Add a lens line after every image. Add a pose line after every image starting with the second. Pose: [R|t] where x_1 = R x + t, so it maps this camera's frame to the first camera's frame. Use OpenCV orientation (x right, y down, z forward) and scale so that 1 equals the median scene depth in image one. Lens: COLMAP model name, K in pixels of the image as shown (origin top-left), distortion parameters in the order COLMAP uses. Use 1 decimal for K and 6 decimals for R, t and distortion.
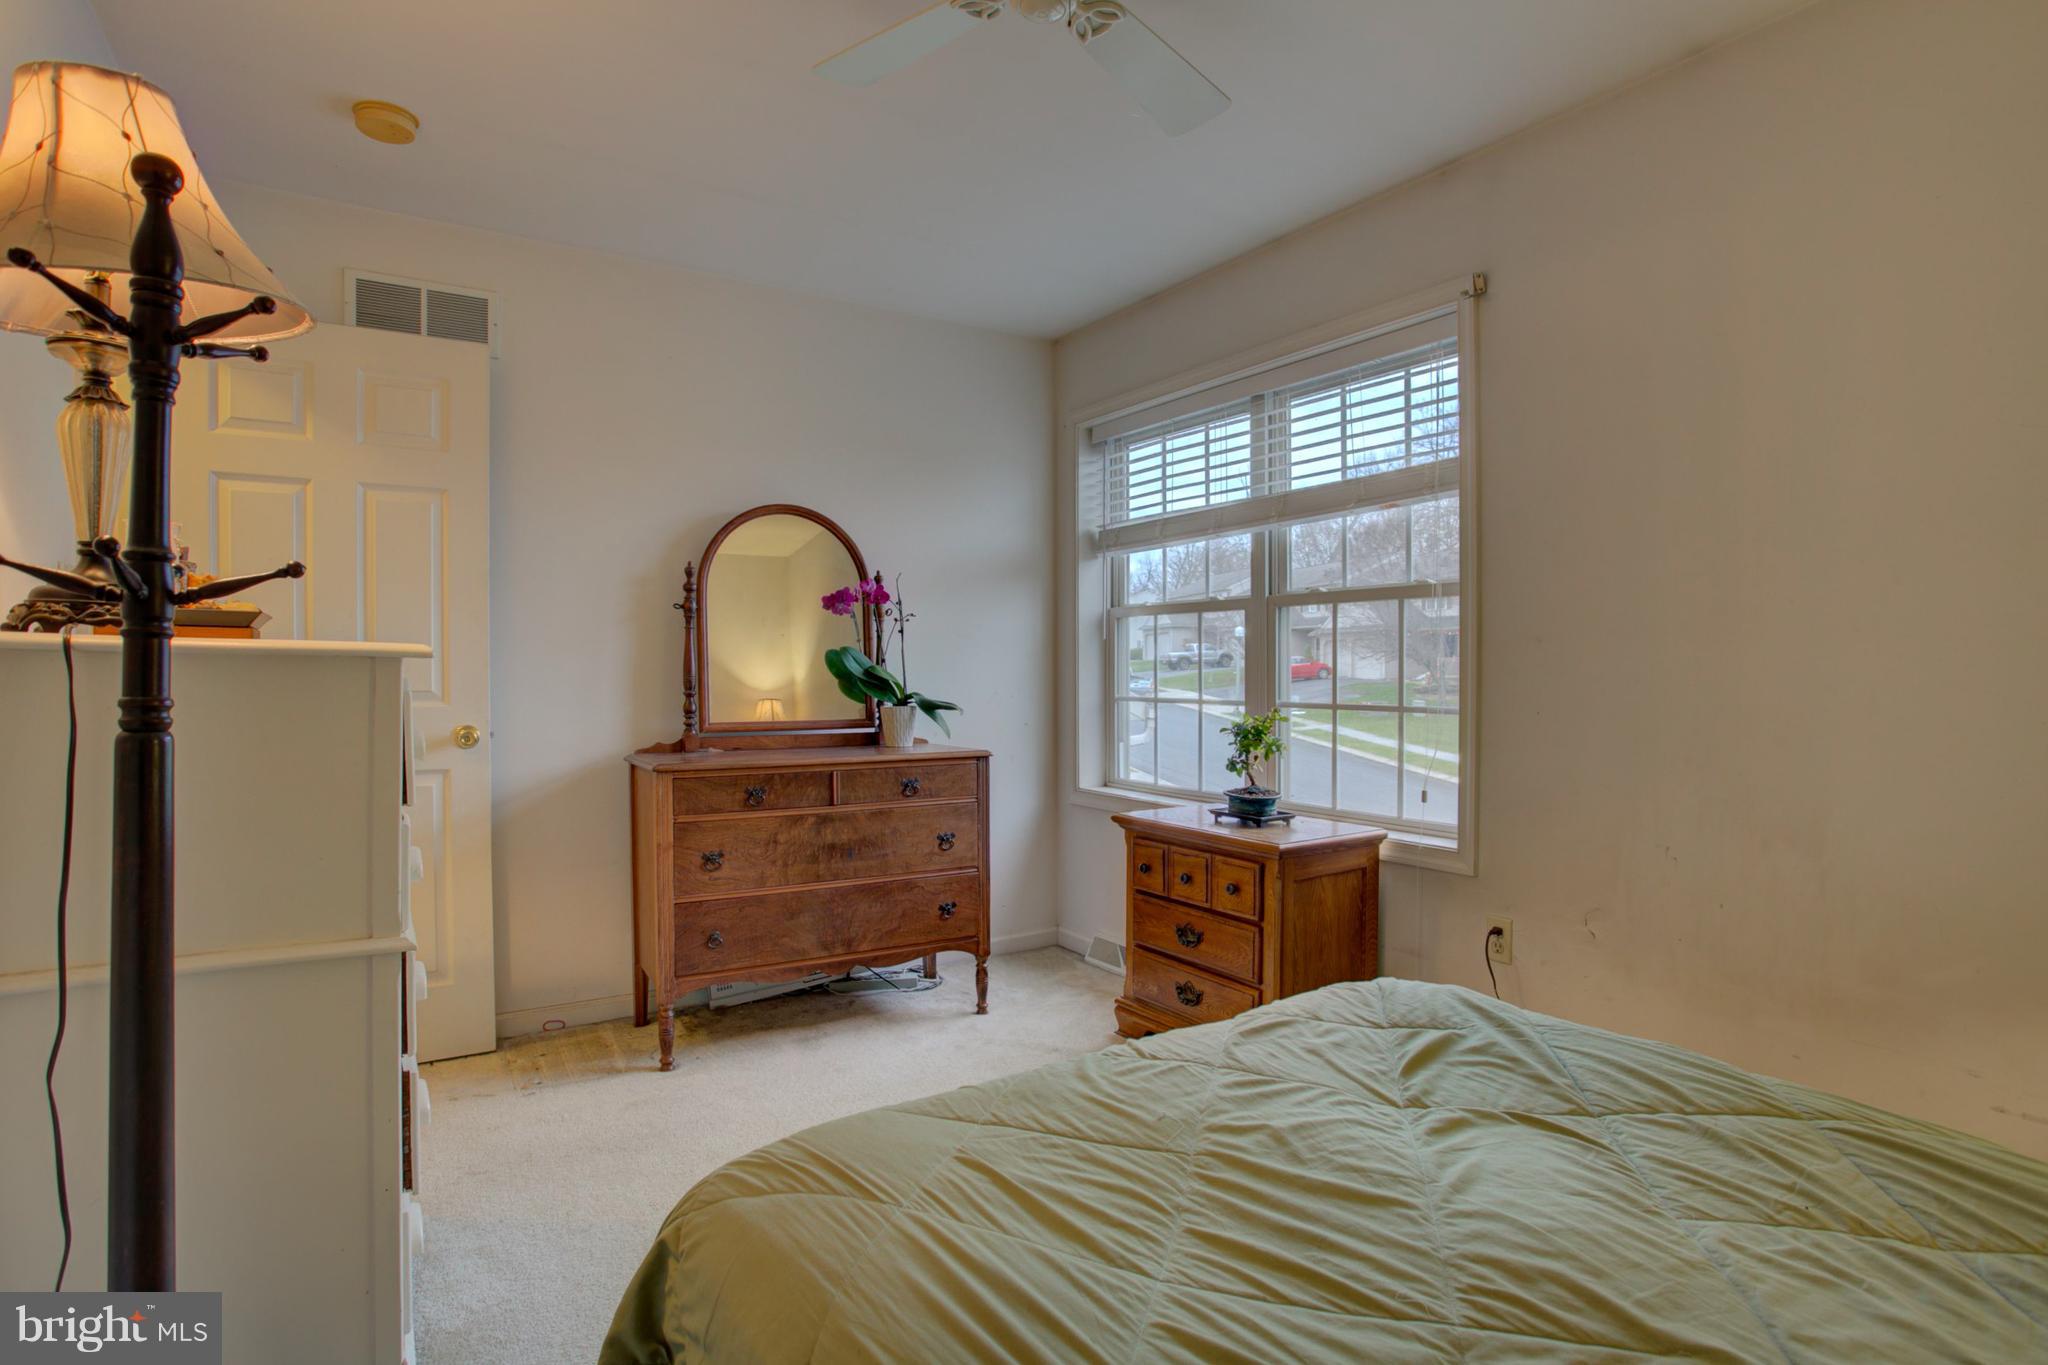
lens RADIAL K [[1043.3, 0, 1002.1], [0, 1043.3, 680.5], [0, 0, 1]] dist [-0.091025, 0.046929]
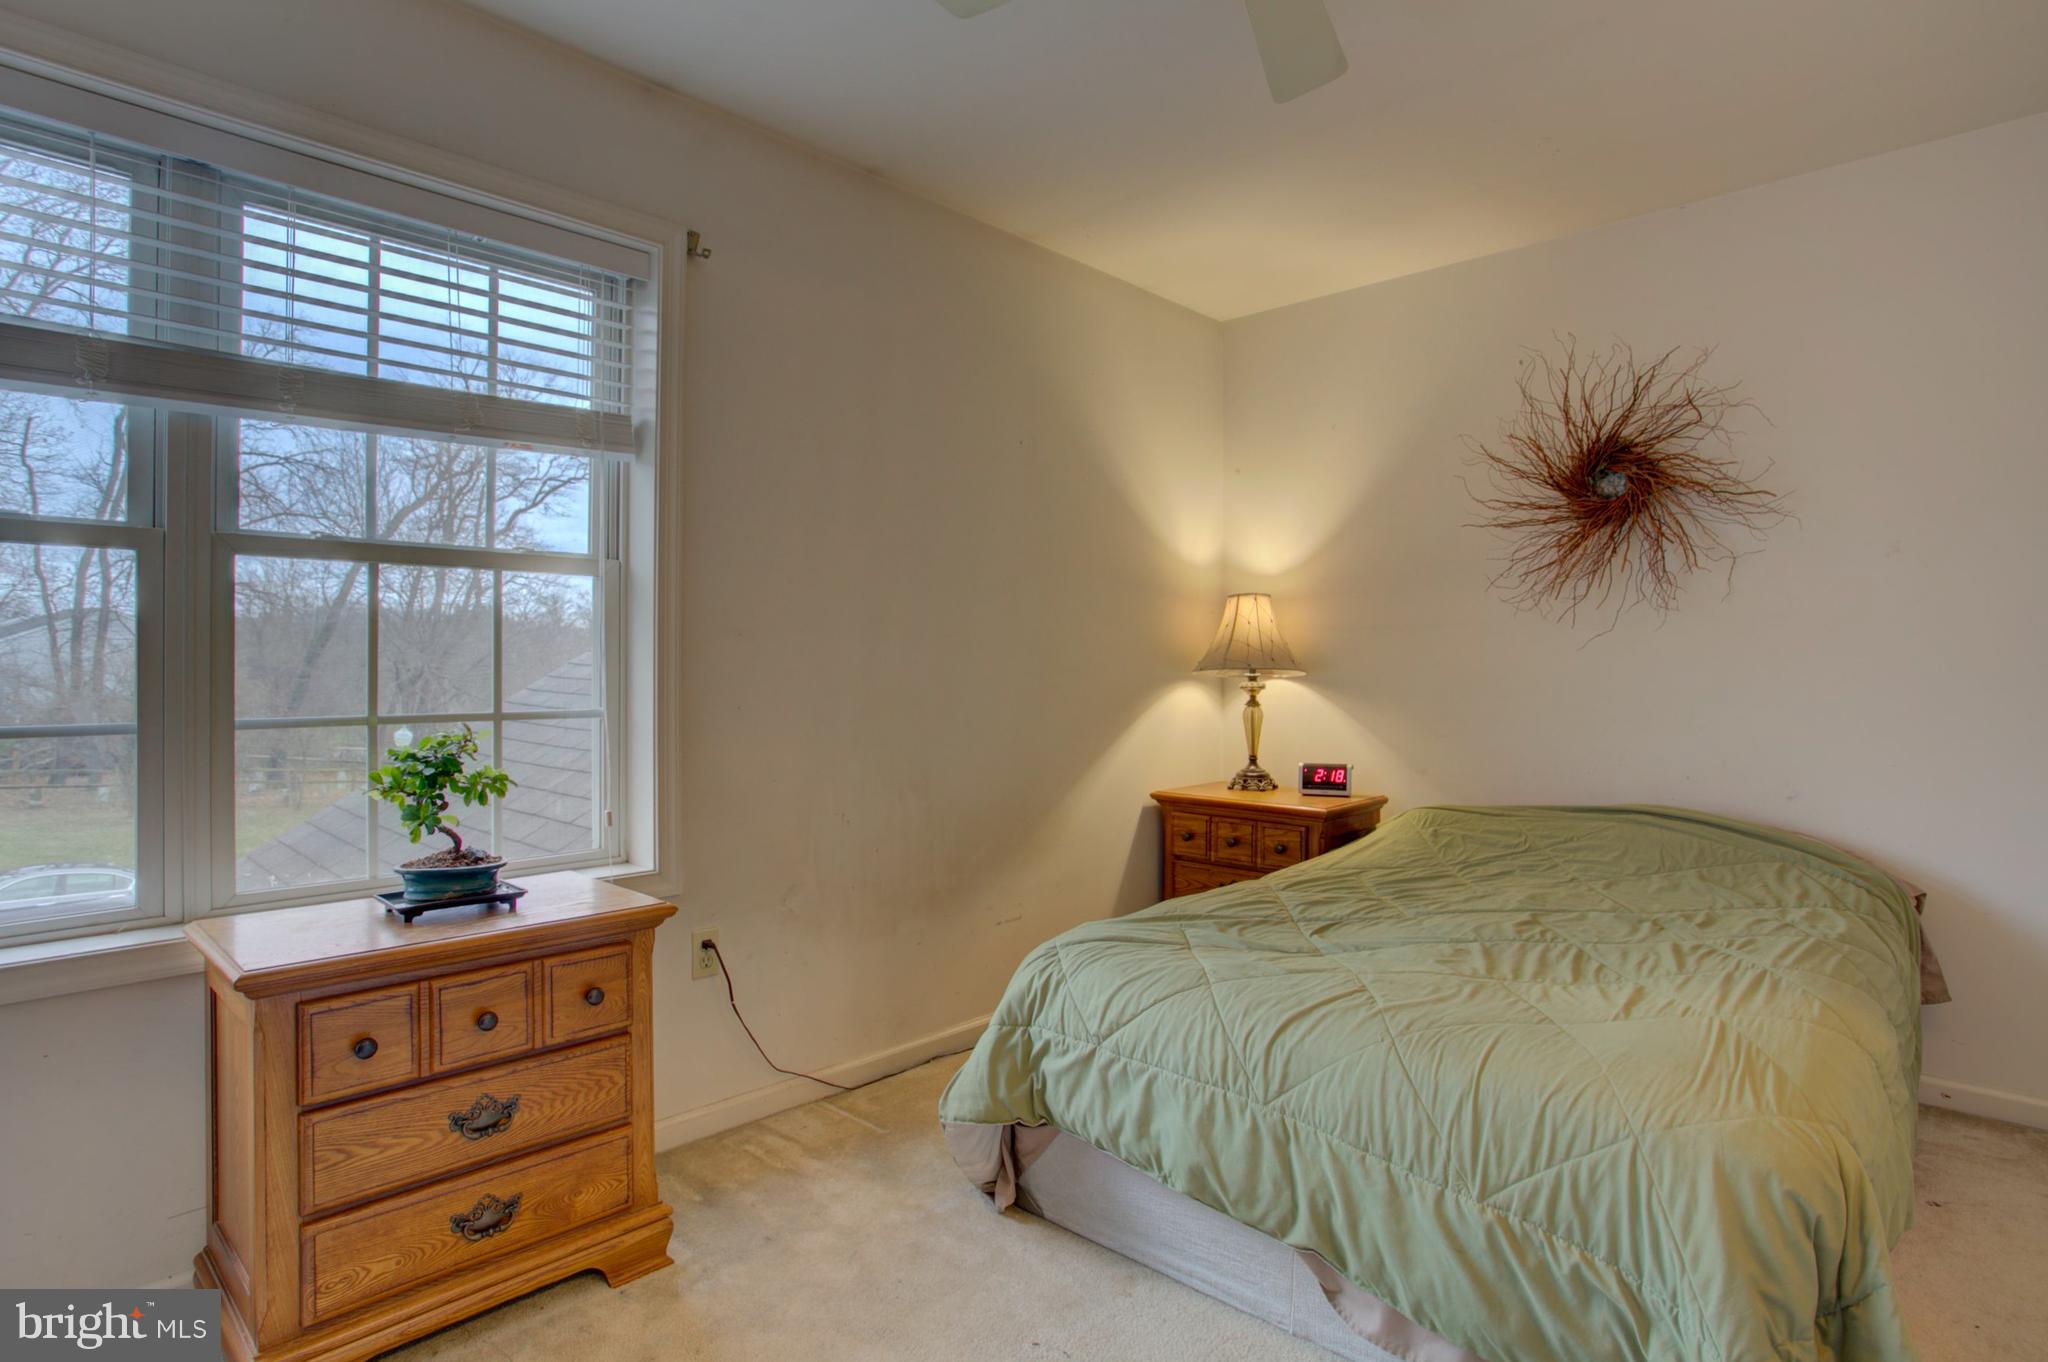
lens RADIAL K [[1145.0, 0, 1021.5], [0, 1145.0, 669.3], [0, 0, 1]] dist [0.001053, -0.000290]
pose [[-0.255415, -0.010596, 0.966773, -0.514545], [0.008370, 0.999878, 0.013170, -0.015541], [-0.966795, 0.011456, -0.255295, 0.841365]]
